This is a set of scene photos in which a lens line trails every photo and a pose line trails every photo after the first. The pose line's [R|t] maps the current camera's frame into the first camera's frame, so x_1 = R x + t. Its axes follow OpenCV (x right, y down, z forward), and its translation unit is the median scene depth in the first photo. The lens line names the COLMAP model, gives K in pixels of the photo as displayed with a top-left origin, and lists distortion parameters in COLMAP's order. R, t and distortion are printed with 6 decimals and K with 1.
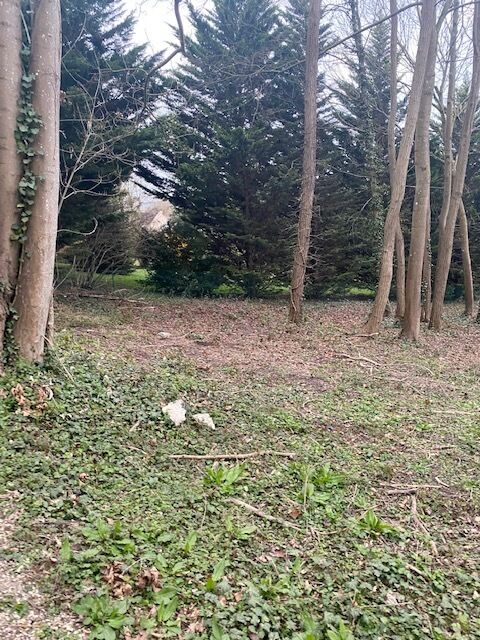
lens RADIAL K [[490.5, 0, 243.0], [0, 490.5, 319.0], [0, 0, 1]] dist [0.005483, 0.000780]
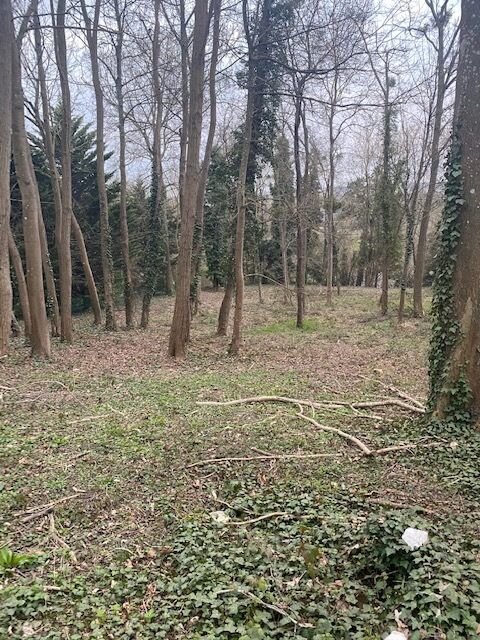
lens RADIAL K [[490.5, 0, 244.2], [0, 490.5, 320.5], [0, 0, 1]] dist [0.005483, 0.000780]
pose [[0.749965, -0.126658, 0.649238, 0.035583], [0.143299, 0.989298, 0.027468, 0.003732], [-0.645769, 0.072435, 0.760089, -0.019276]]
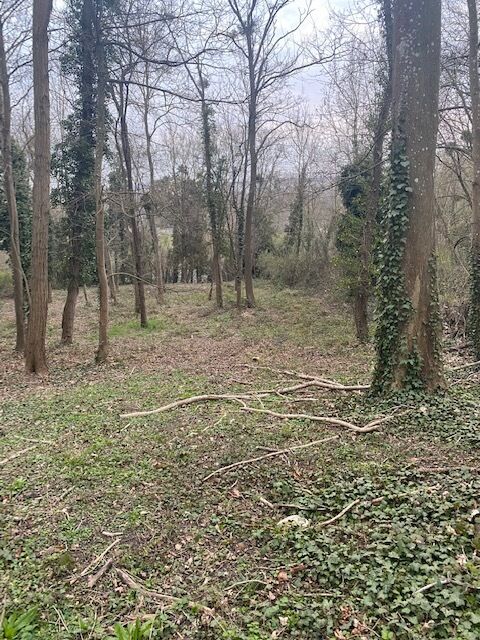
lens RADIAL K [[490.5, 0, 240.2], [0, 490.5, 320.0], [0, 0, 1]] dist [0.005483, 0.000780]
pose [[0.438279, -0.185631, 0.879462, -0.122391], [0.214945, 0.971699, 0.097982, -0.043505], [-0.872760, 0.146093, 0.465775, 0.262646]]
